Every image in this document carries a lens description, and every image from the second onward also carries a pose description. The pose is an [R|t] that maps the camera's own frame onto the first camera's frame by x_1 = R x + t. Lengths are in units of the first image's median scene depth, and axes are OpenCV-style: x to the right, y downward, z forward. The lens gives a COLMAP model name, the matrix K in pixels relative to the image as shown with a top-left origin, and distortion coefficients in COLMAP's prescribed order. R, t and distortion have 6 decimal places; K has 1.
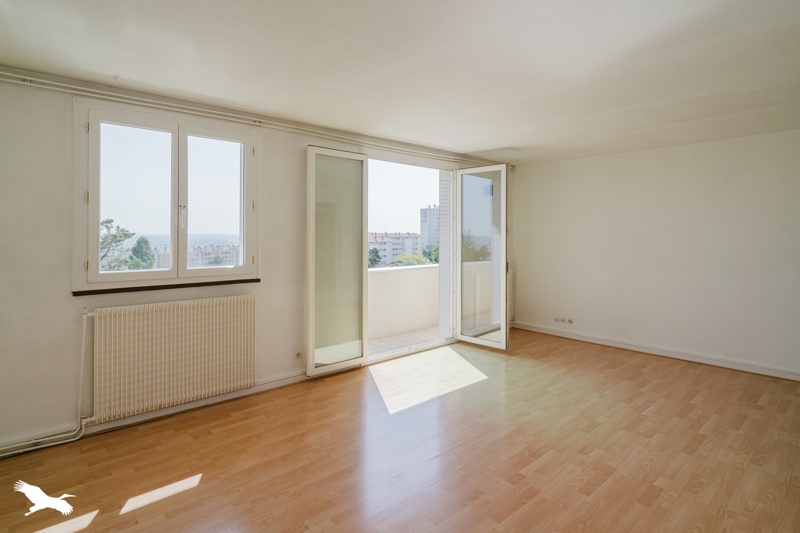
lens RADIAL K [[429.0, 0, 396.5], [0, 429.0, 235.6], [0, 0, 1]] dist [0.002919, 0.000198]
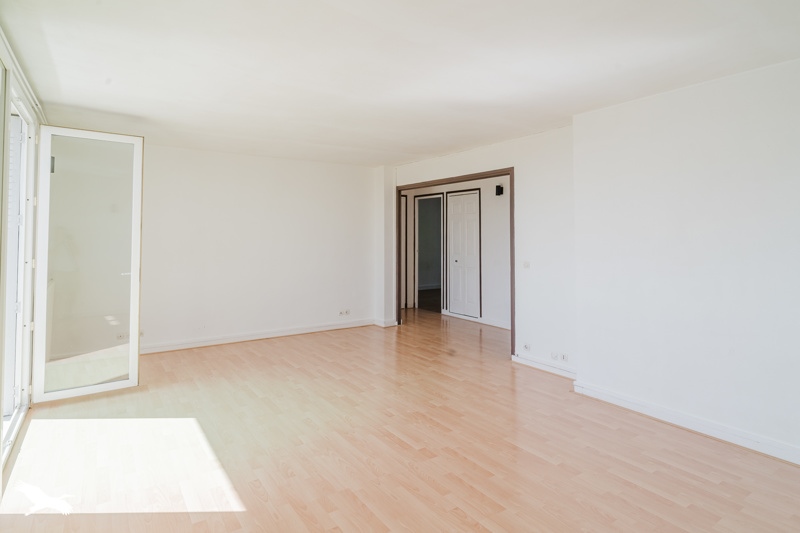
lens RADIAL K [[429.0, 0, 392.3], [0, 429.0, 229.4], [0, 0, 1]] dist [0.002919, 0.000198]
pose [[0.155874, 0.012539, 0.987697, -0.767199], [0.000283, 0.999919, -0.012739, 0.021022], [-0.987777, 0.002266, 0.155858, 0.881262]]
